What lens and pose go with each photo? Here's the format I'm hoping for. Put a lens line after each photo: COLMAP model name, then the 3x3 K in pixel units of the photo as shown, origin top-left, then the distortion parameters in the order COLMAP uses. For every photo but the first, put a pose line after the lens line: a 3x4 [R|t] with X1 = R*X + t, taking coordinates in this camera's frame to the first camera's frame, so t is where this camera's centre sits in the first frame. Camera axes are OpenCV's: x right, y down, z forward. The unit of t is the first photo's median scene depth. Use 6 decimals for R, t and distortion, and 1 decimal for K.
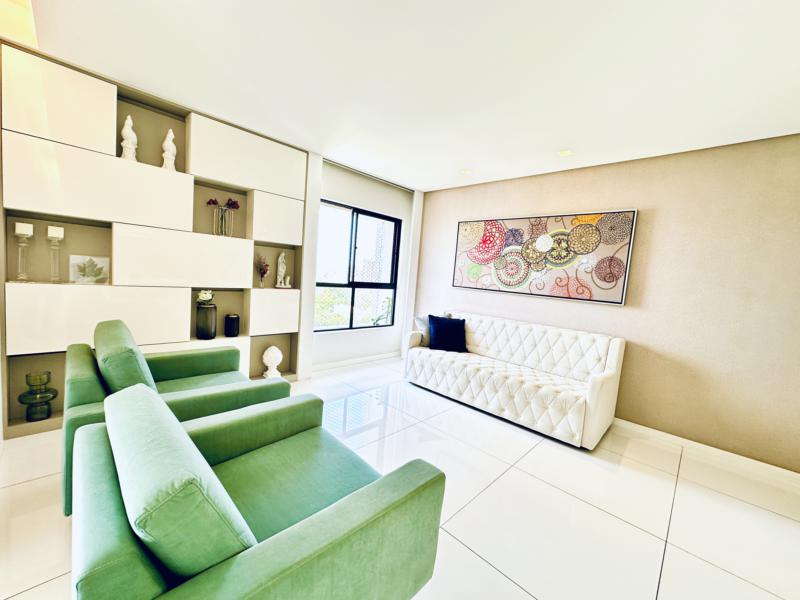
lens RADIAL K [[316.6, 0, 396.4], [0, 316.6, 300.3], [0, 0, 1]] dist [-0.001914, 0.000636]
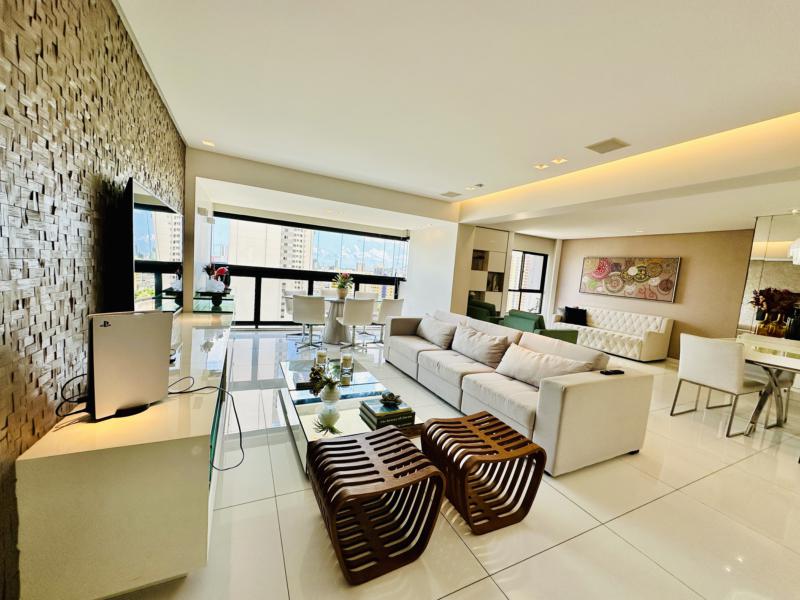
lens RADIAL K [[316.6, 0, 396.9], [0, 316.6, 303.2], [0, 0, 1]] dist [-0.001914, 0.000636]
pose [[0.943833, 0.030434, -0.329020, -0.255827], [-0.032664, 0.999466, -0.001252, 0.067337], [0.328806, 0.011929, 0.944322, -1.289204]]
